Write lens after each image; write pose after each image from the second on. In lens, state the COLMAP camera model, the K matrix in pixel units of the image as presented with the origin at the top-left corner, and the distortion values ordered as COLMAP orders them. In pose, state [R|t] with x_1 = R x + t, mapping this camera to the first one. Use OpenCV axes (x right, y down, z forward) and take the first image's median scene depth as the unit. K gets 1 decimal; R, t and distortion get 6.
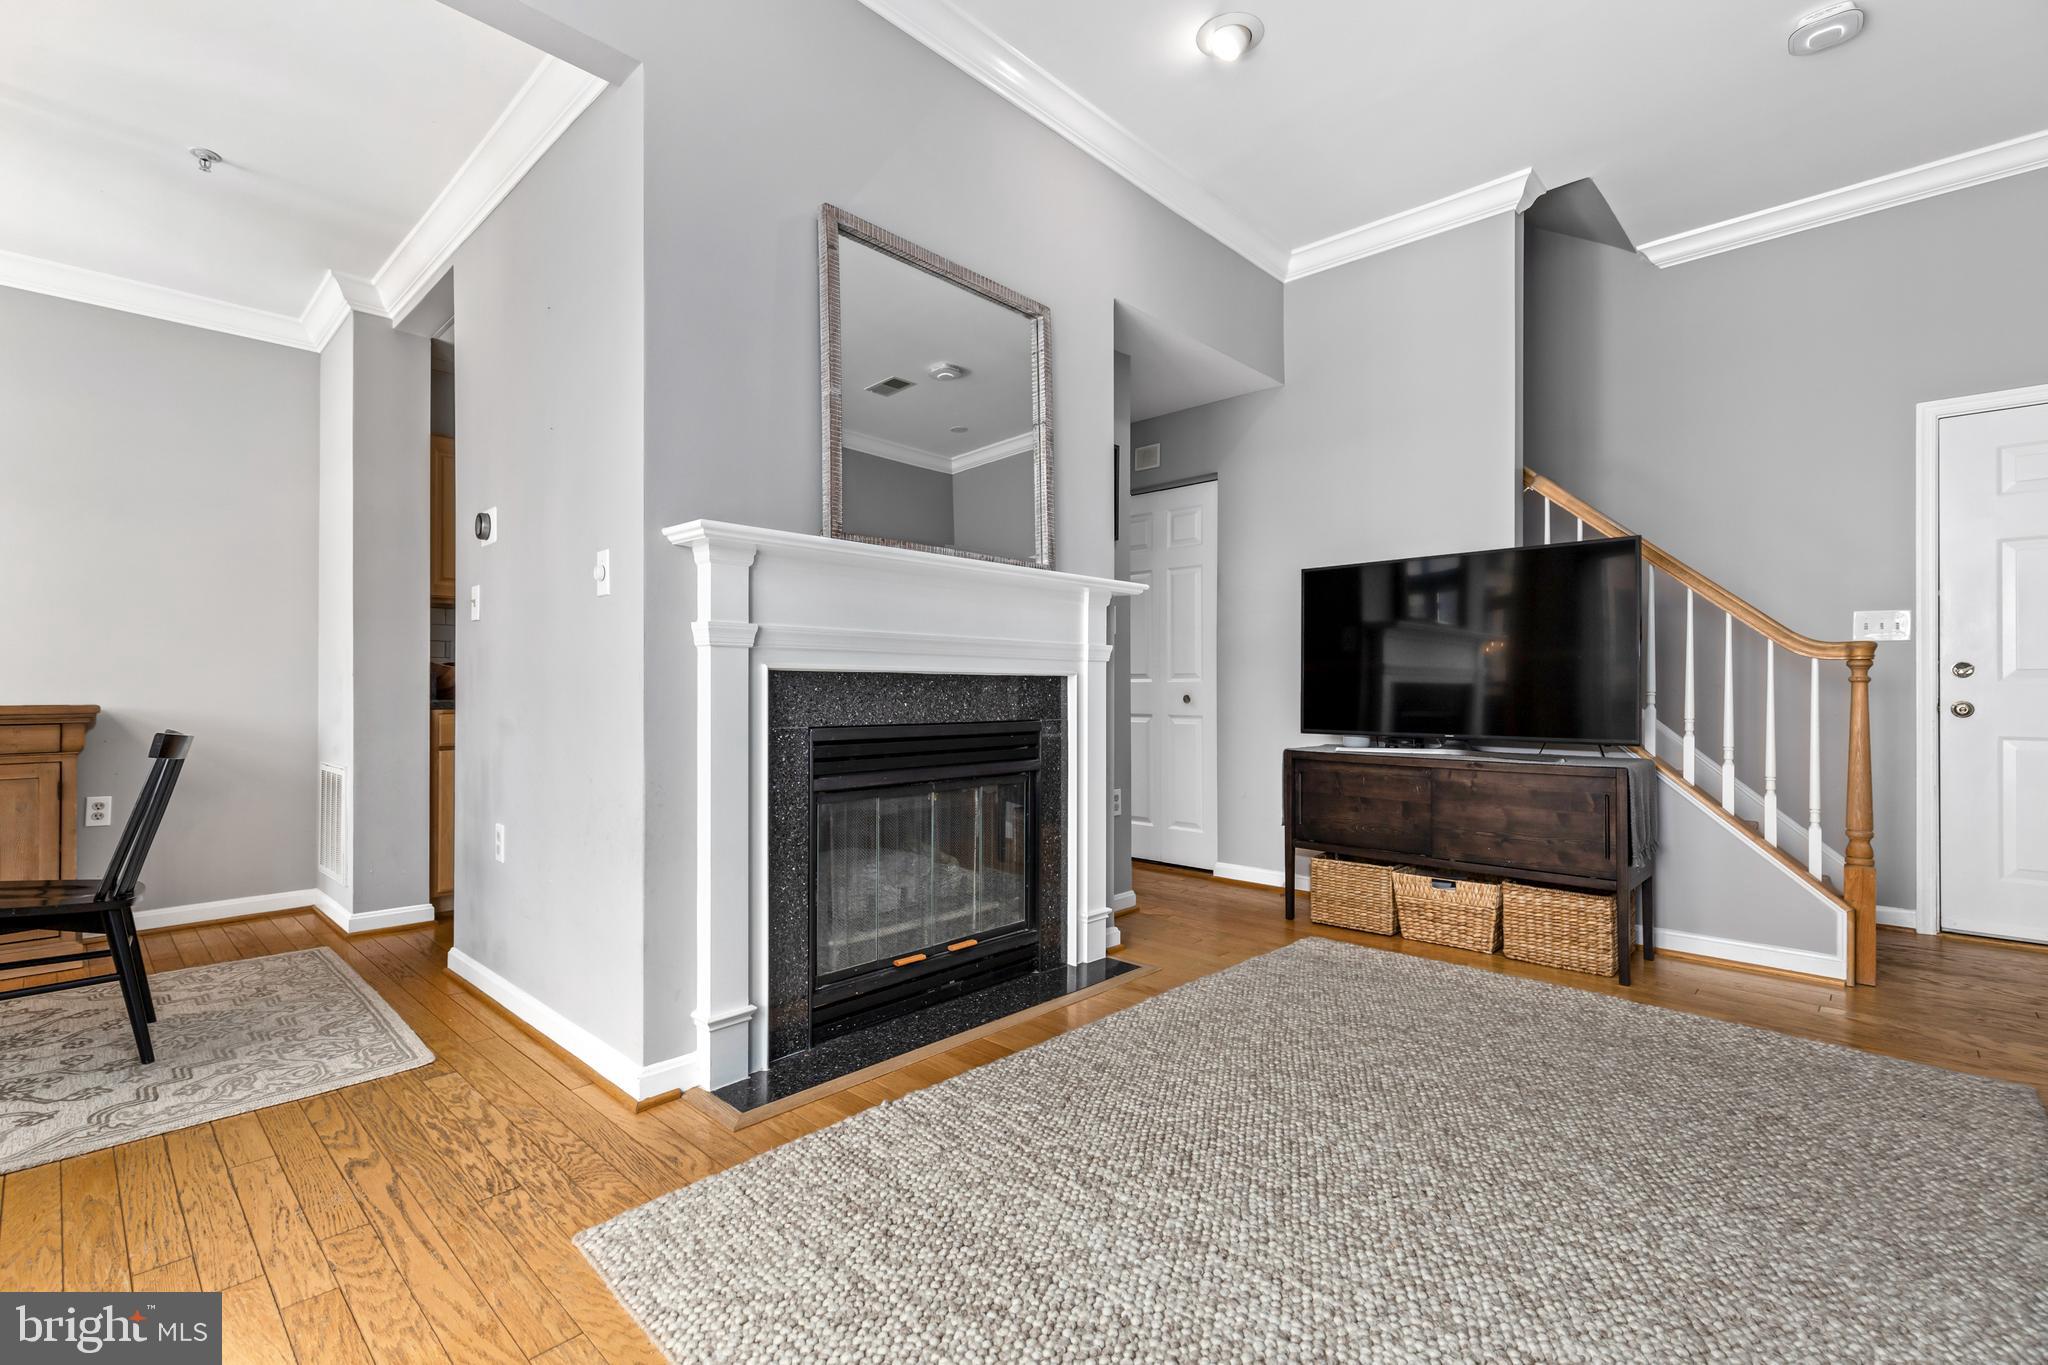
lens RADIAL K [[916.6, 0, 1016.9], [0, 916.6, 681.5], [0, 0, 1]] dist [0.007858, -0.000686]
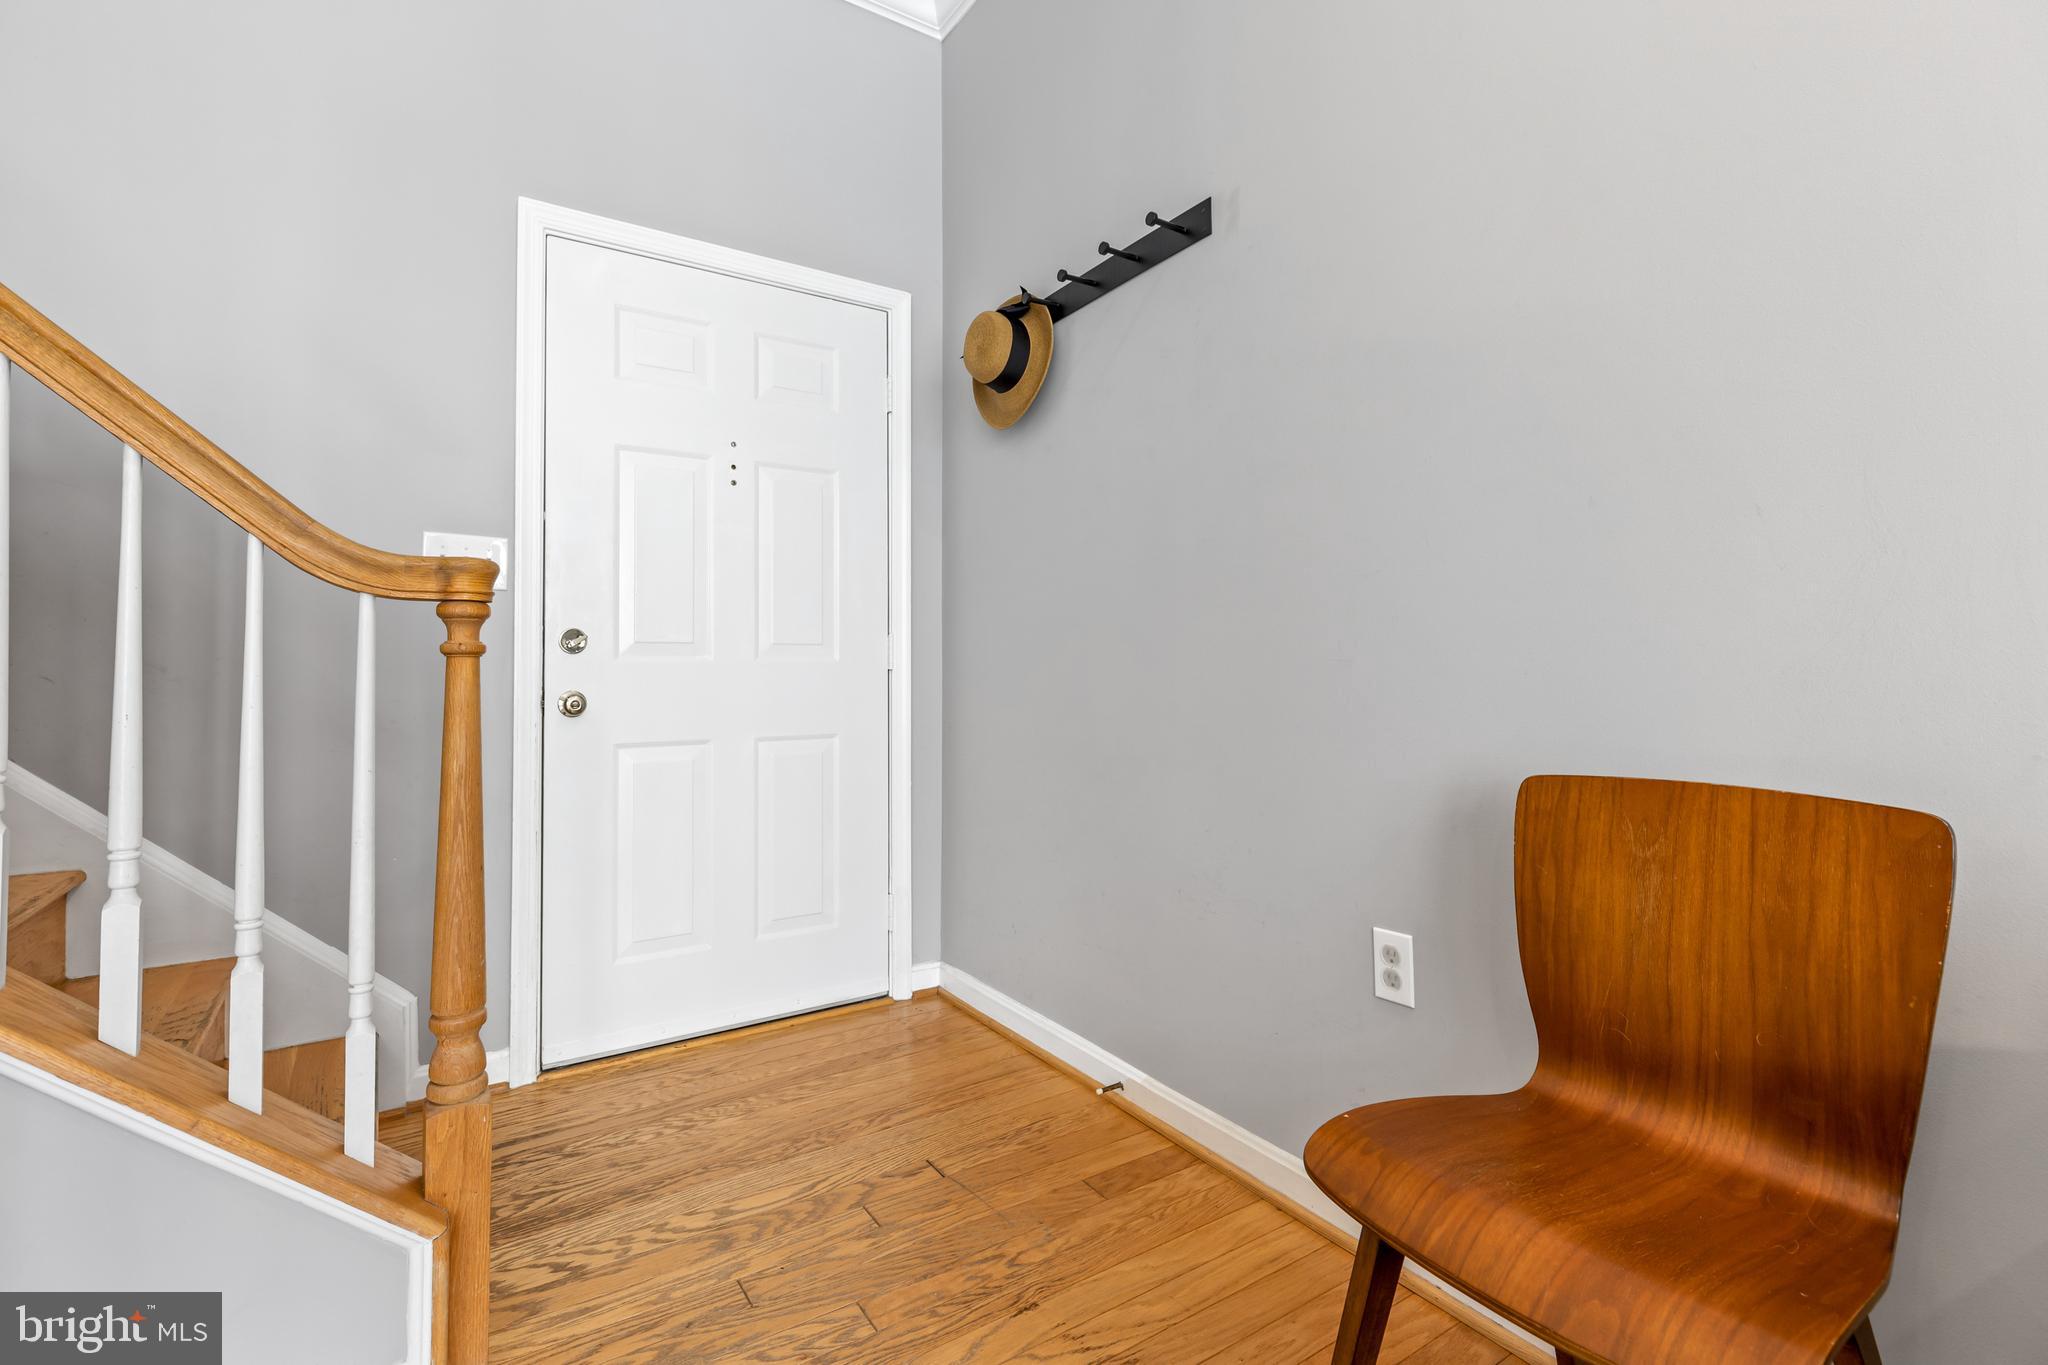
lens RADIAL K [[916.6, 0, 1016.9], [0, 916.6, 681.5], [0, 0, 1]] dist [0.007858, -0.000686]
pose [[0.226653, -0.013749, 0.973878, 0.550898], [-0.004114, 0.999878, 0.015074, 0.004297], [-0.973967, -0.007423, 0.226569, 0.641203]]
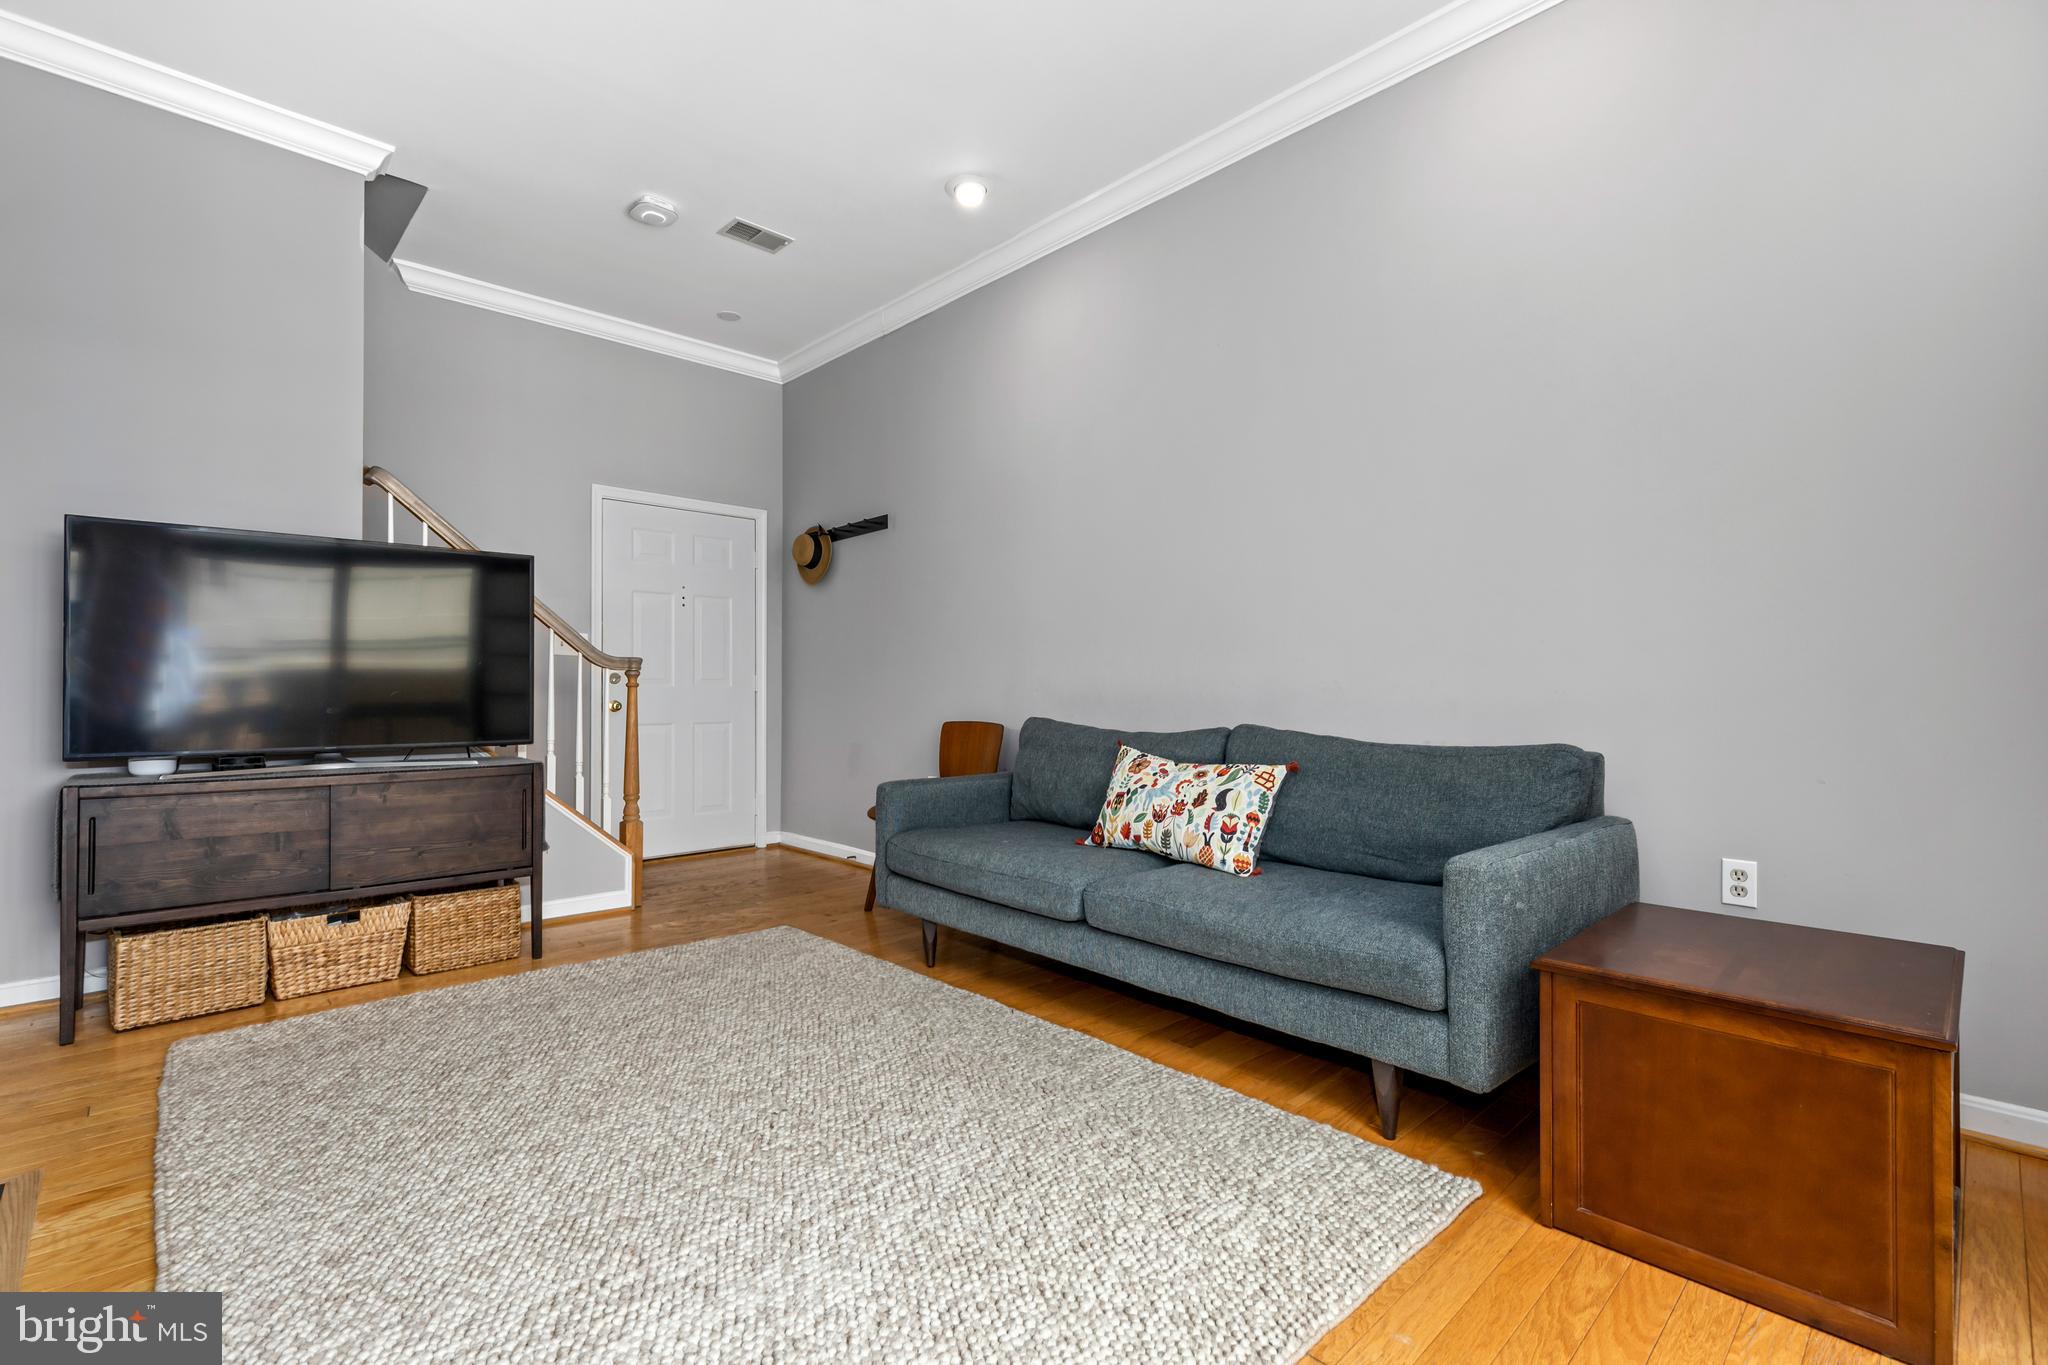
lens RADIAL K [[916.6, 0, 1016.9], [0, 916.6, 681.5], [0, 0, 1]] dist [0.007858, -0.000686]
pose [[0.055665, 0.008382, 0.998414, -0.405814], [-0.004858, 0.999955, -0.008124, 0.000620], [-0.998438, -0.004398, 0.055703, 0.341348]]
